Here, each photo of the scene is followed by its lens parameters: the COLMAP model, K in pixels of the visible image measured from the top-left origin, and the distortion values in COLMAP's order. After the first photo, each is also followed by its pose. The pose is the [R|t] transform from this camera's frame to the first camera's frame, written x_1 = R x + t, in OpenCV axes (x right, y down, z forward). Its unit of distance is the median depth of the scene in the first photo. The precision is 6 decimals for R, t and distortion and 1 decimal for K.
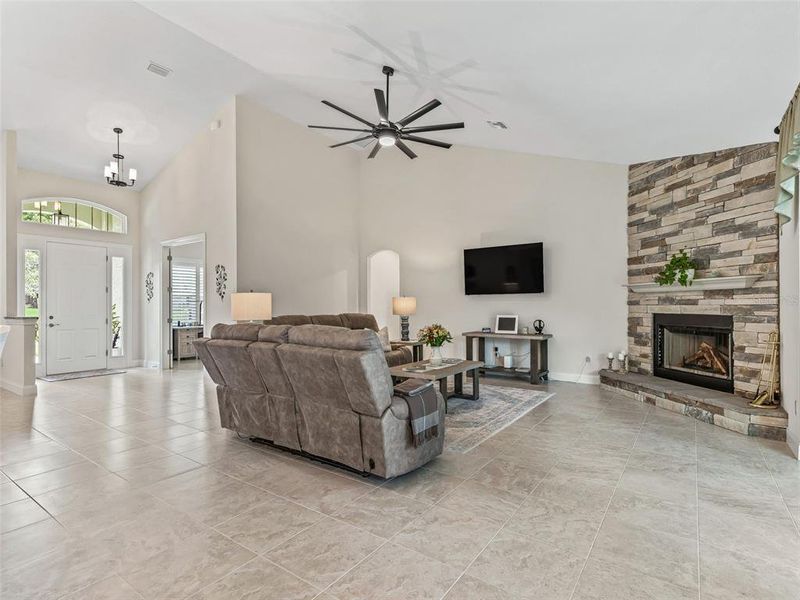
lens RADIAL K [[414.6, 0, 419.8], [0, 414.6, 299.3], [0, 0, 1]] dist [0.002933, 0.002433]
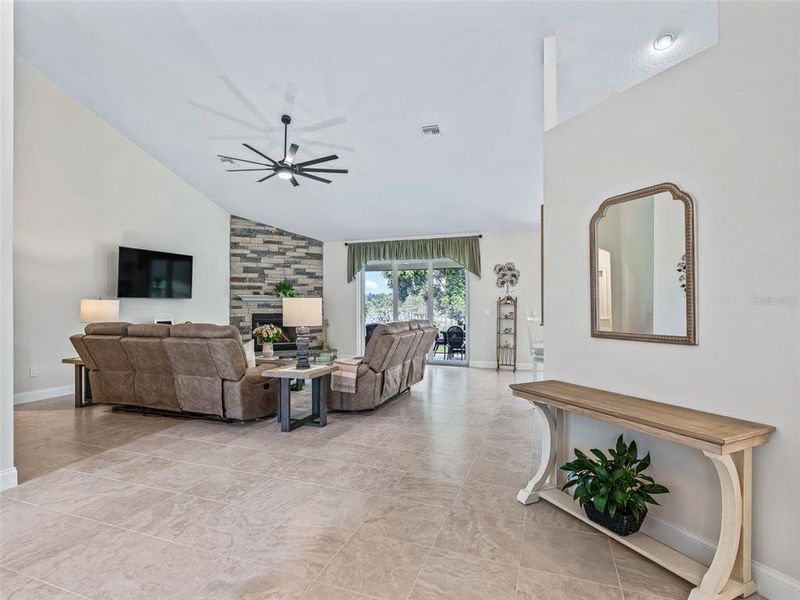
lens RADIAL K [[414.6, 0, 402.4], [0, 414.6, 303.1], [0, 0, 1]] dist [0.002933, 0.002433]
pose [[-0.251833, 0.009554, 0.967724, -1.239079], [-0.011940, 0.999844, -0.012978, 0.007092], [-0.967697, -0.014823, -0.251679, 0.884146]]
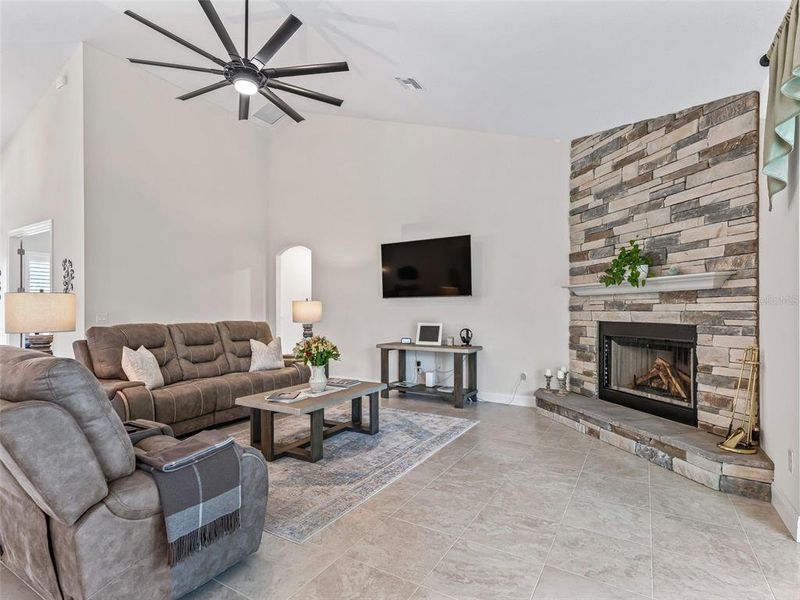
lens RADIAL K [[414.6, 0, 406.1], [0, 414.6, 305.8], [0, 0, 1]] dist [0.002933, 0.002433]
pose [[0.998197, 0.002000, 0.059990, 0.146906], [-0.002183, 0.999993, 0.002984, 0.002278], [-0.059984, -0.003110, 0.998195, 0.227168]]
